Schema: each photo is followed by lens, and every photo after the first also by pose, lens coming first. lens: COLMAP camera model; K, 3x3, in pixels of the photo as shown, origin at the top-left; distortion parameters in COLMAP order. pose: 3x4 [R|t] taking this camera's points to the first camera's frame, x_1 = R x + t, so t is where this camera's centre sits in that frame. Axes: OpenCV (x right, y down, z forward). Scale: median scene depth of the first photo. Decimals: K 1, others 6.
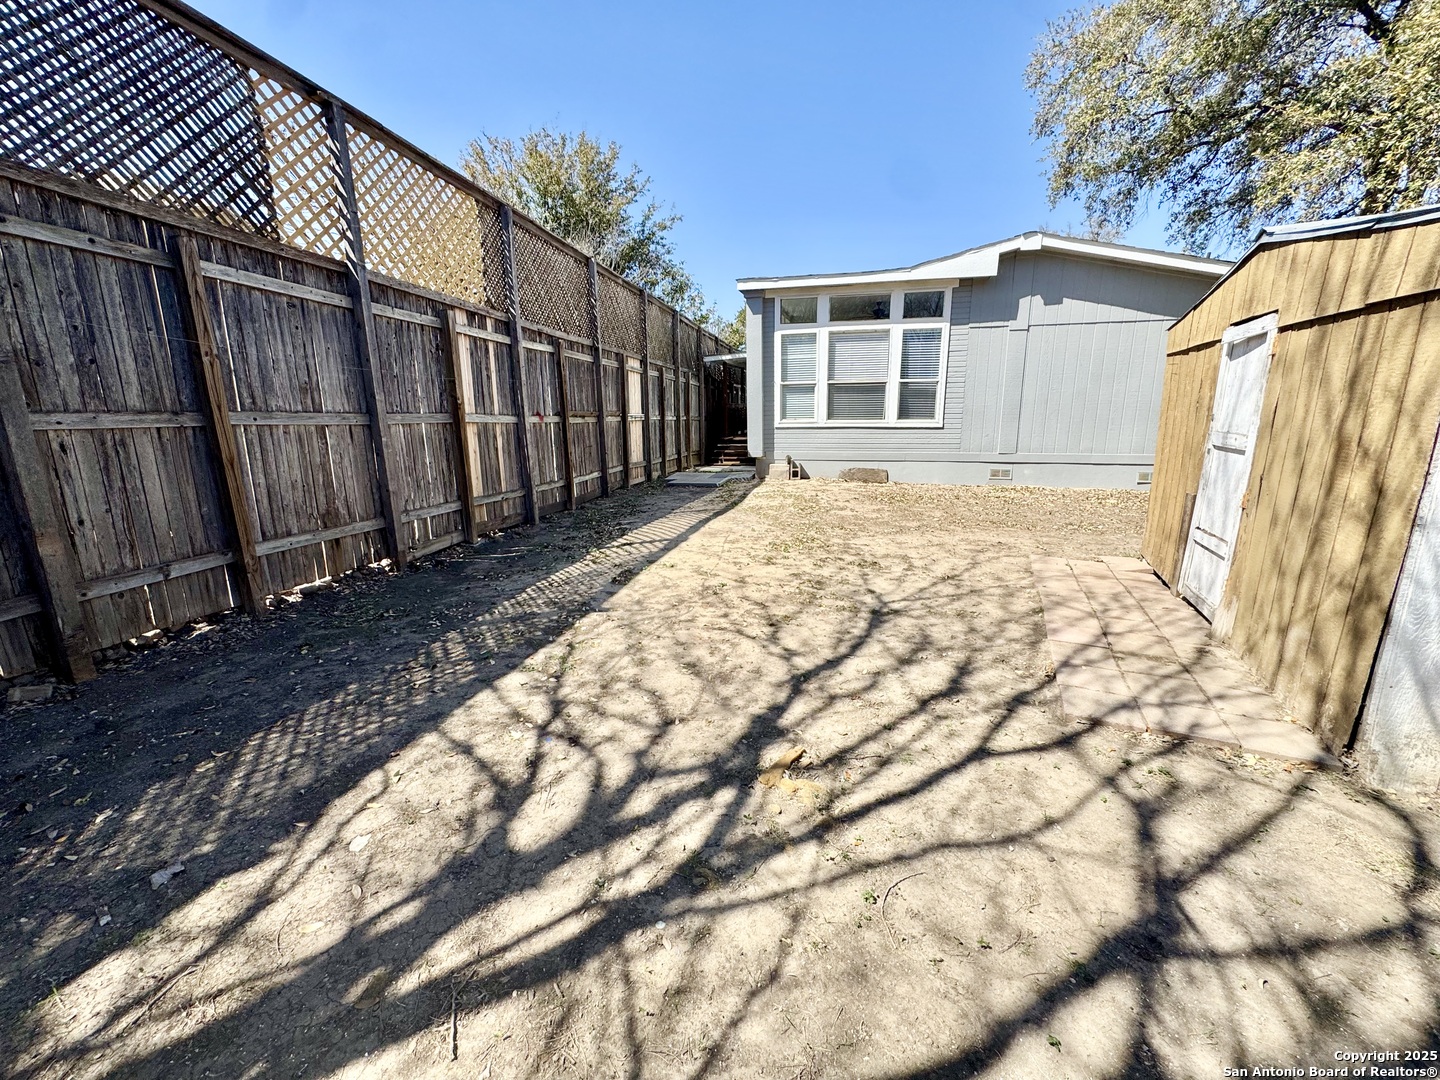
lens RADIAL K [[578.7, 0, 720.0], [0, 578.7, 540.0], [0, 0, 1]] dist [-0.001595, 0.000231]
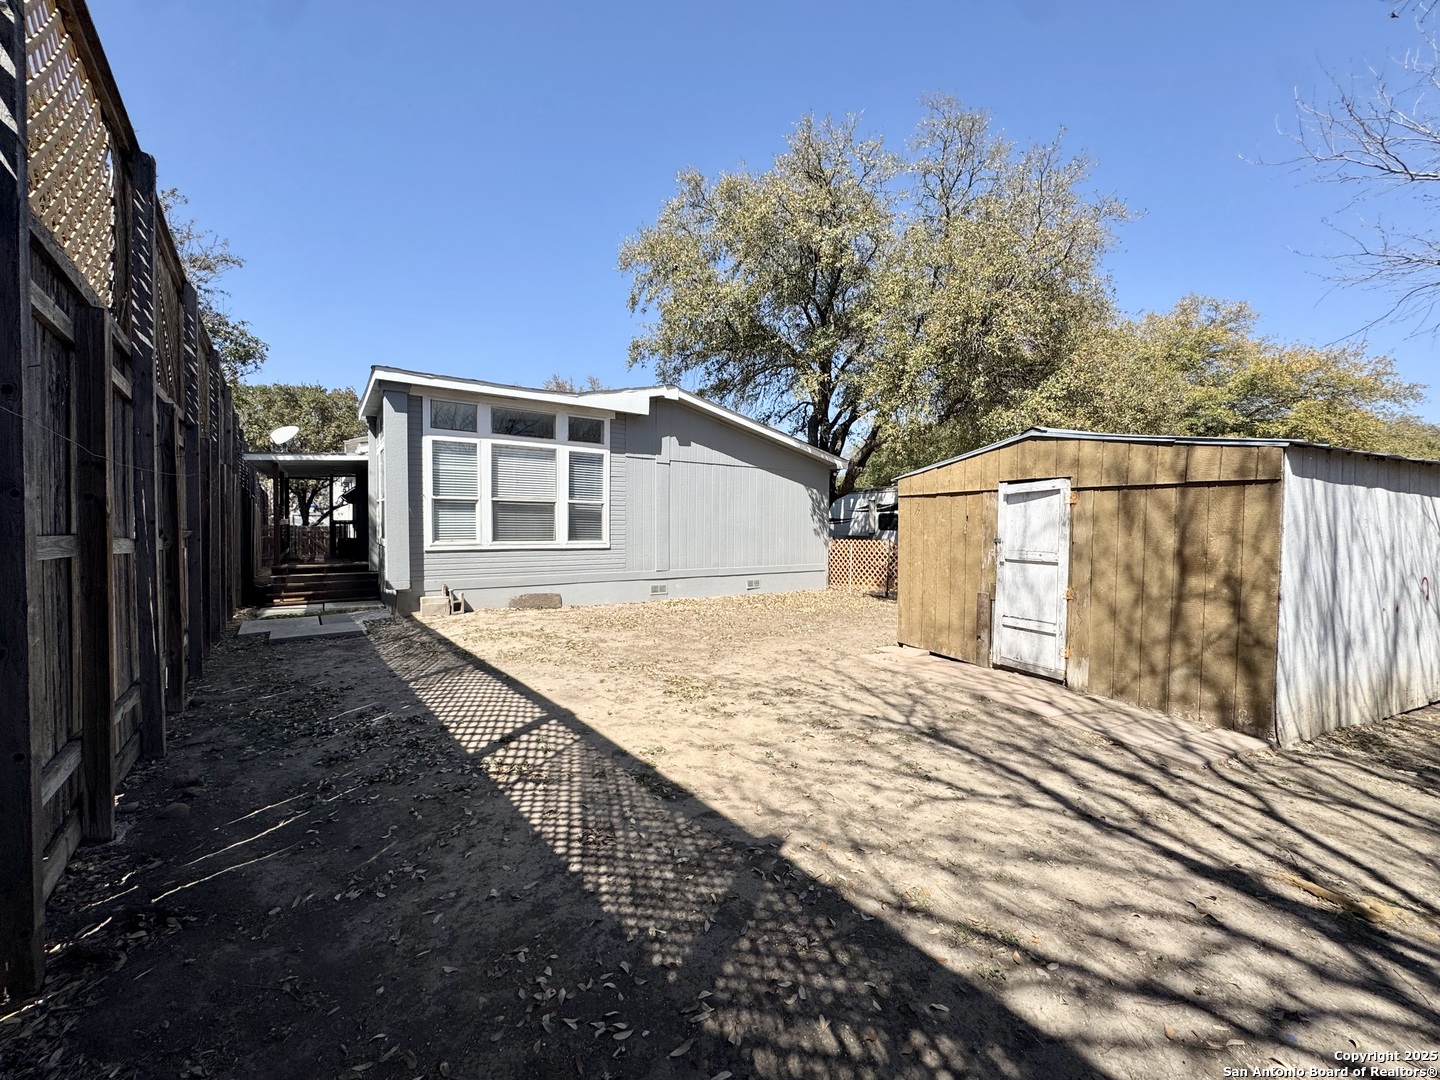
lens RADIAL K [[578.7, 0, 720.0], [0, 578.7, 540.0], [0, 0, 1]] dist [-0.001595, 0.000231]
pose [[0.648742, -0.003638, 0.761000, -0.719706], [0.156316, 0.979303, -0.128575, -0.131095], [-0.744782, 0.202369, 0.635883, 0.570835]]
